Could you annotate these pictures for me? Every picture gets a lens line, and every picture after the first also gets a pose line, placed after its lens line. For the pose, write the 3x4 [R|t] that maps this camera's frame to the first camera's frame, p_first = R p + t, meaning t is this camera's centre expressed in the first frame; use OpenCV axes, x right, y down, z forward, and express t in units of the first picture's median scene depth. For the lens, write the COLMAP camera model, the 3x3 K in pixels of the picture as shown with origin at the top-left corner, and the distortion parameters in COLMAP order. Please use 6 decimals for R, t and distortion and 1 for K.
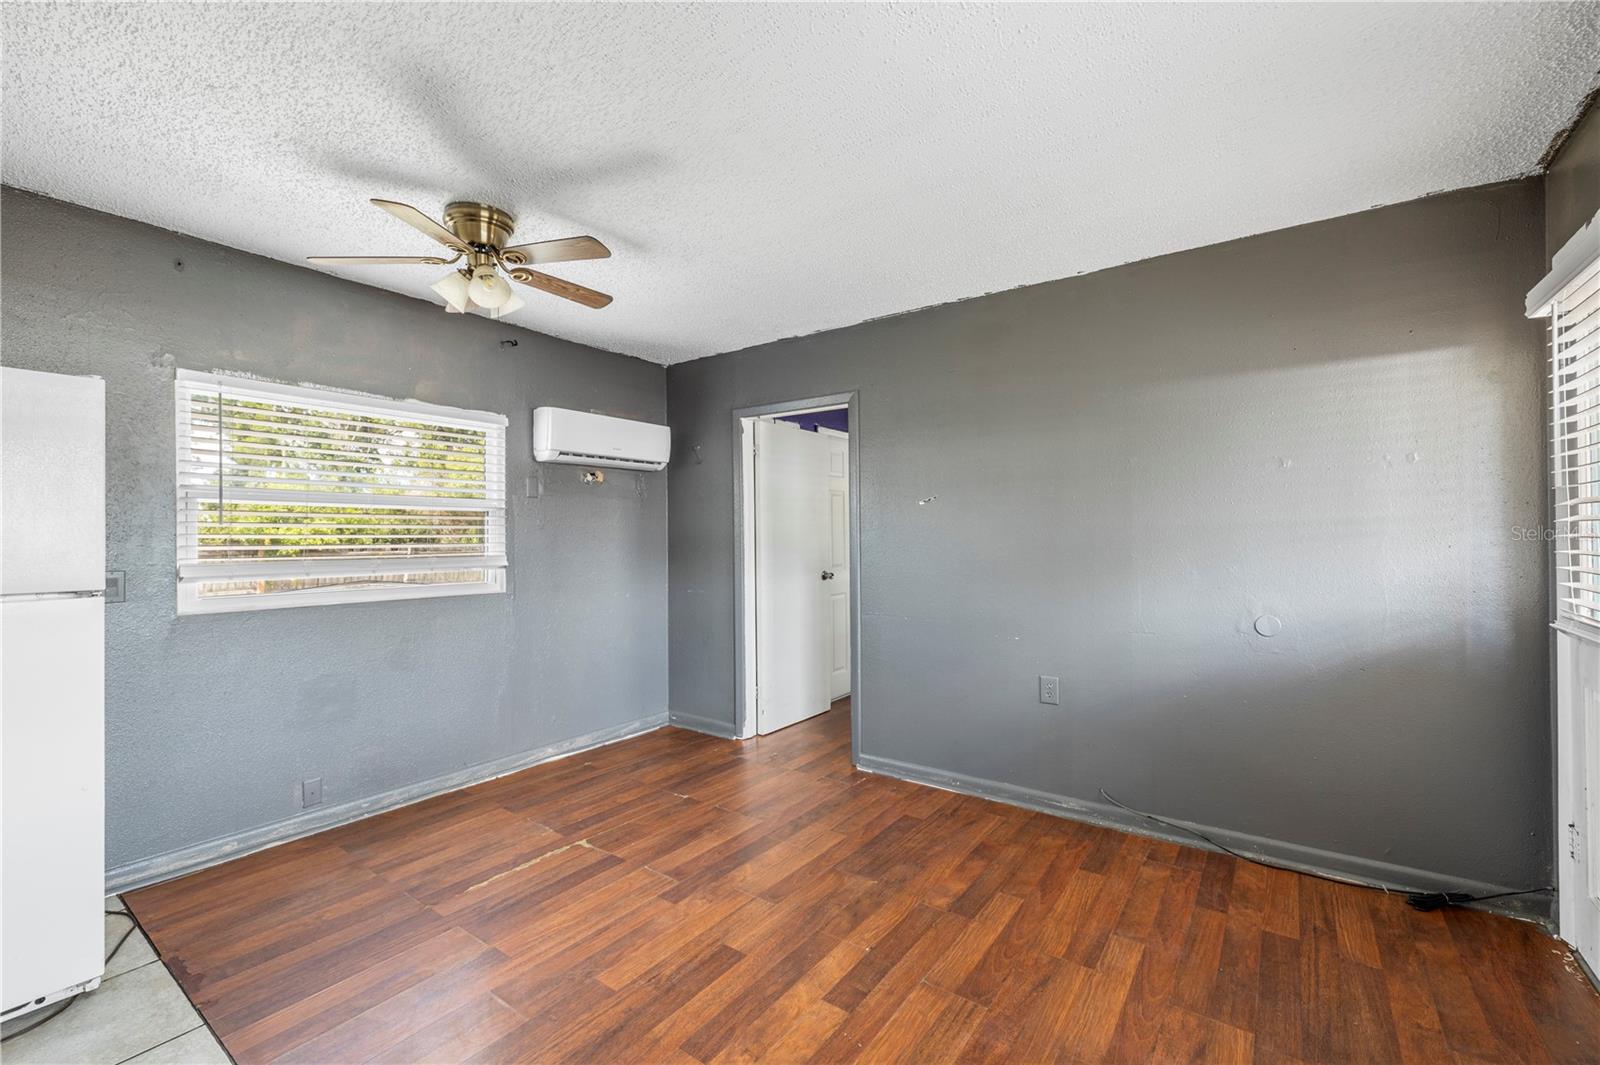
lens RADIAL K [[667.6, 0, 799.1], [0, 667.6, 536.6], [0, 0, 1]] dist [0.000554, 0.000528]
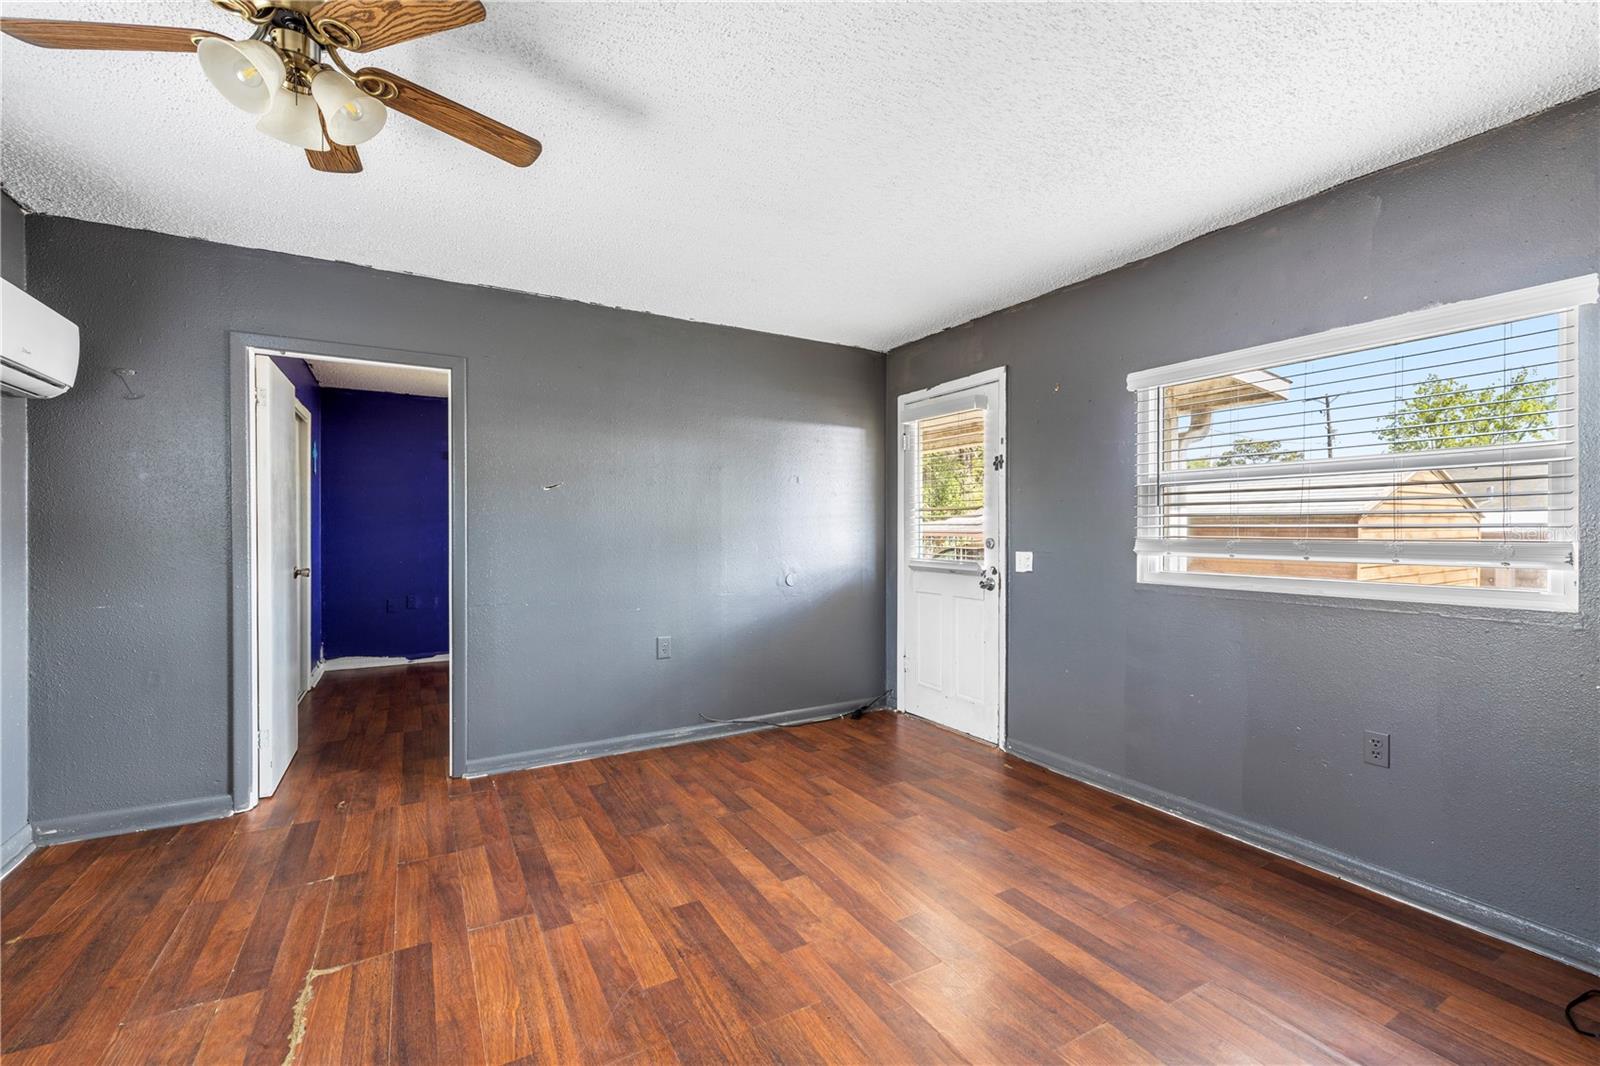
lens RADIAL K [[667.6, 0, 799.1], [0, 667.6, 537.1], [0, 0, 1]] dist [0.000554, 0.000528]
pose [[0.417501, -0.002962, 0.908672, -0.740554], [-0.003447, 0.999982, 0.004843, 0.021773], [-0.908670, -0.005154, 0.417484, 0.297625]]
